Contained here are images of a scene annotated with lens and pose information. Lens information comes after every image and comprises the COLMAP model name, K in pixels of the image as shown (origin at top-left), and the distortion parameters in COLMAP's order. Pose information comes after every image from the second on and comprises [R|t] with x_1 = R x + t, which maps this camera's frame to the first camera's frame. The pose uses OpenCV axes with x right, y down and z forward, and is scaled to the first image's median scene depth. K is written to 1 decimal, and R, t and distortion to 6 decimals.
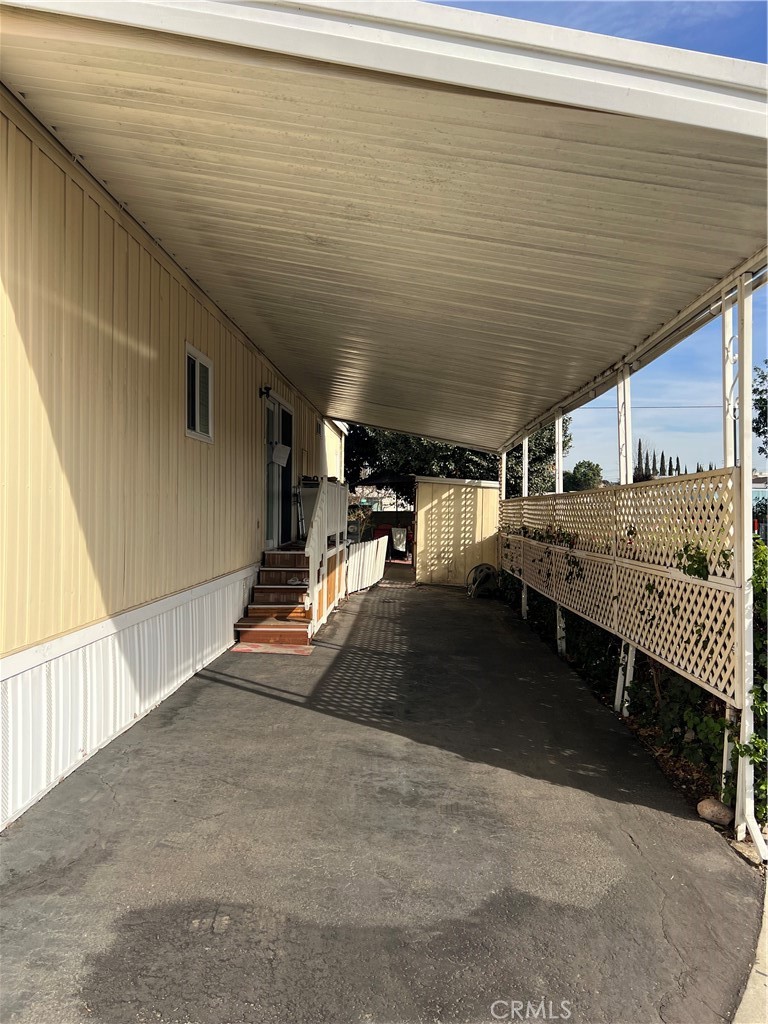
lens RADIAL K [[788.4, 0, 384.0], [0, 788.4, 512.0], [0, 0, 1]] dist [0.075526, -0.087392]
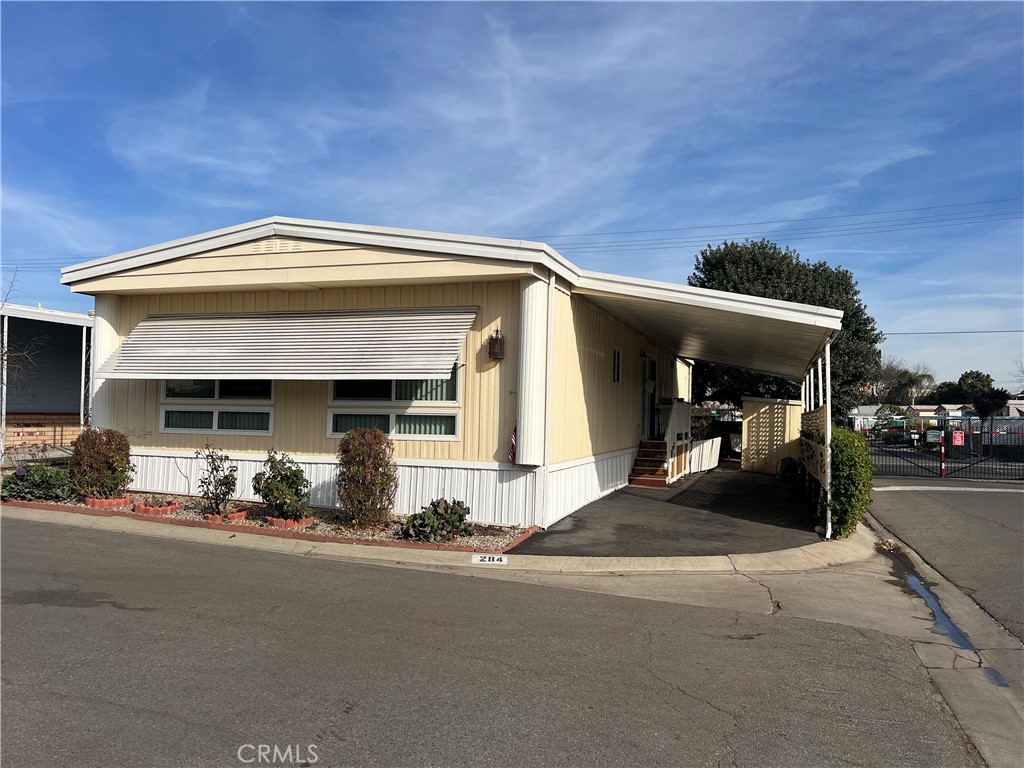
lens RADIAL K [[780.9, 0, 497.7], [0, 780.9, 382.0], [0, 0, 1]] dist [0.063790, -0.080402]
pose [[0.954544, 0.000598, -0.298069, 0.063291], [-0.015695, 0.998712, -0.048260, 0.006800], [0.297656, 0.050744, 0.953323, -0.744205]]
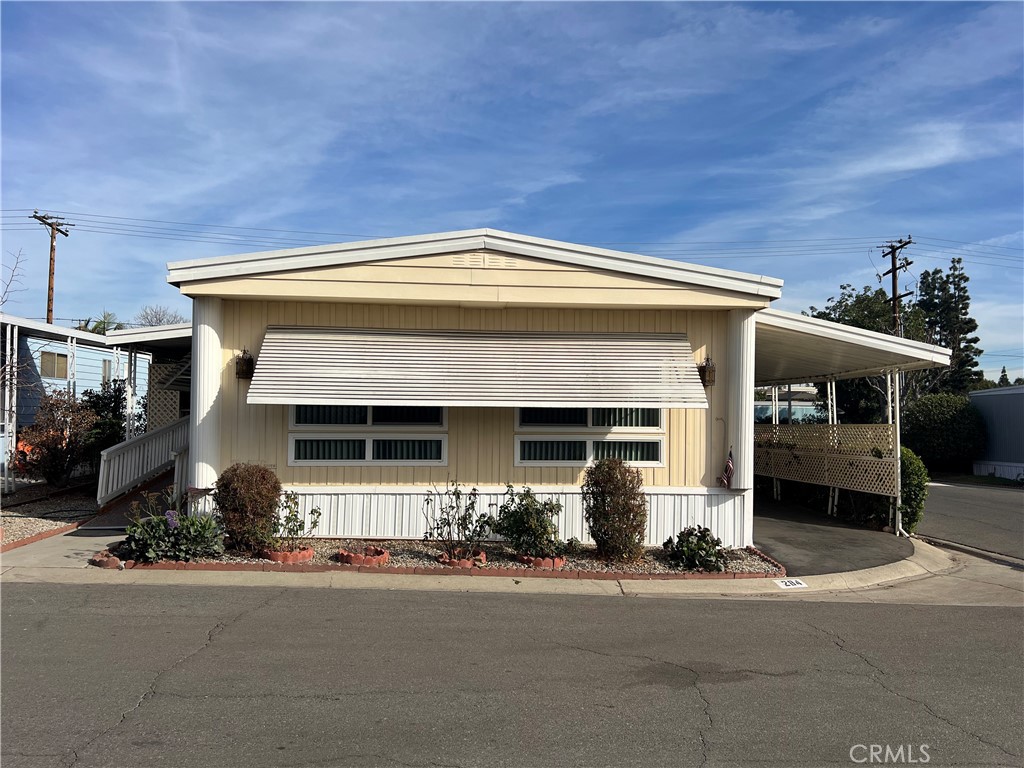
lens RADIAL K [[788.4, 0, 512.0], [0, 788.4, 384.0], [0, 0, 1]] dist [0.075526, -0.087392]
pose [[0.992771, 0.009703, 0.119633, -0.578775], [-0.004085, 0.998881, -0.047117, -0.022382], [-0.119956, 0.046288, 0.991700, -0.796164]]
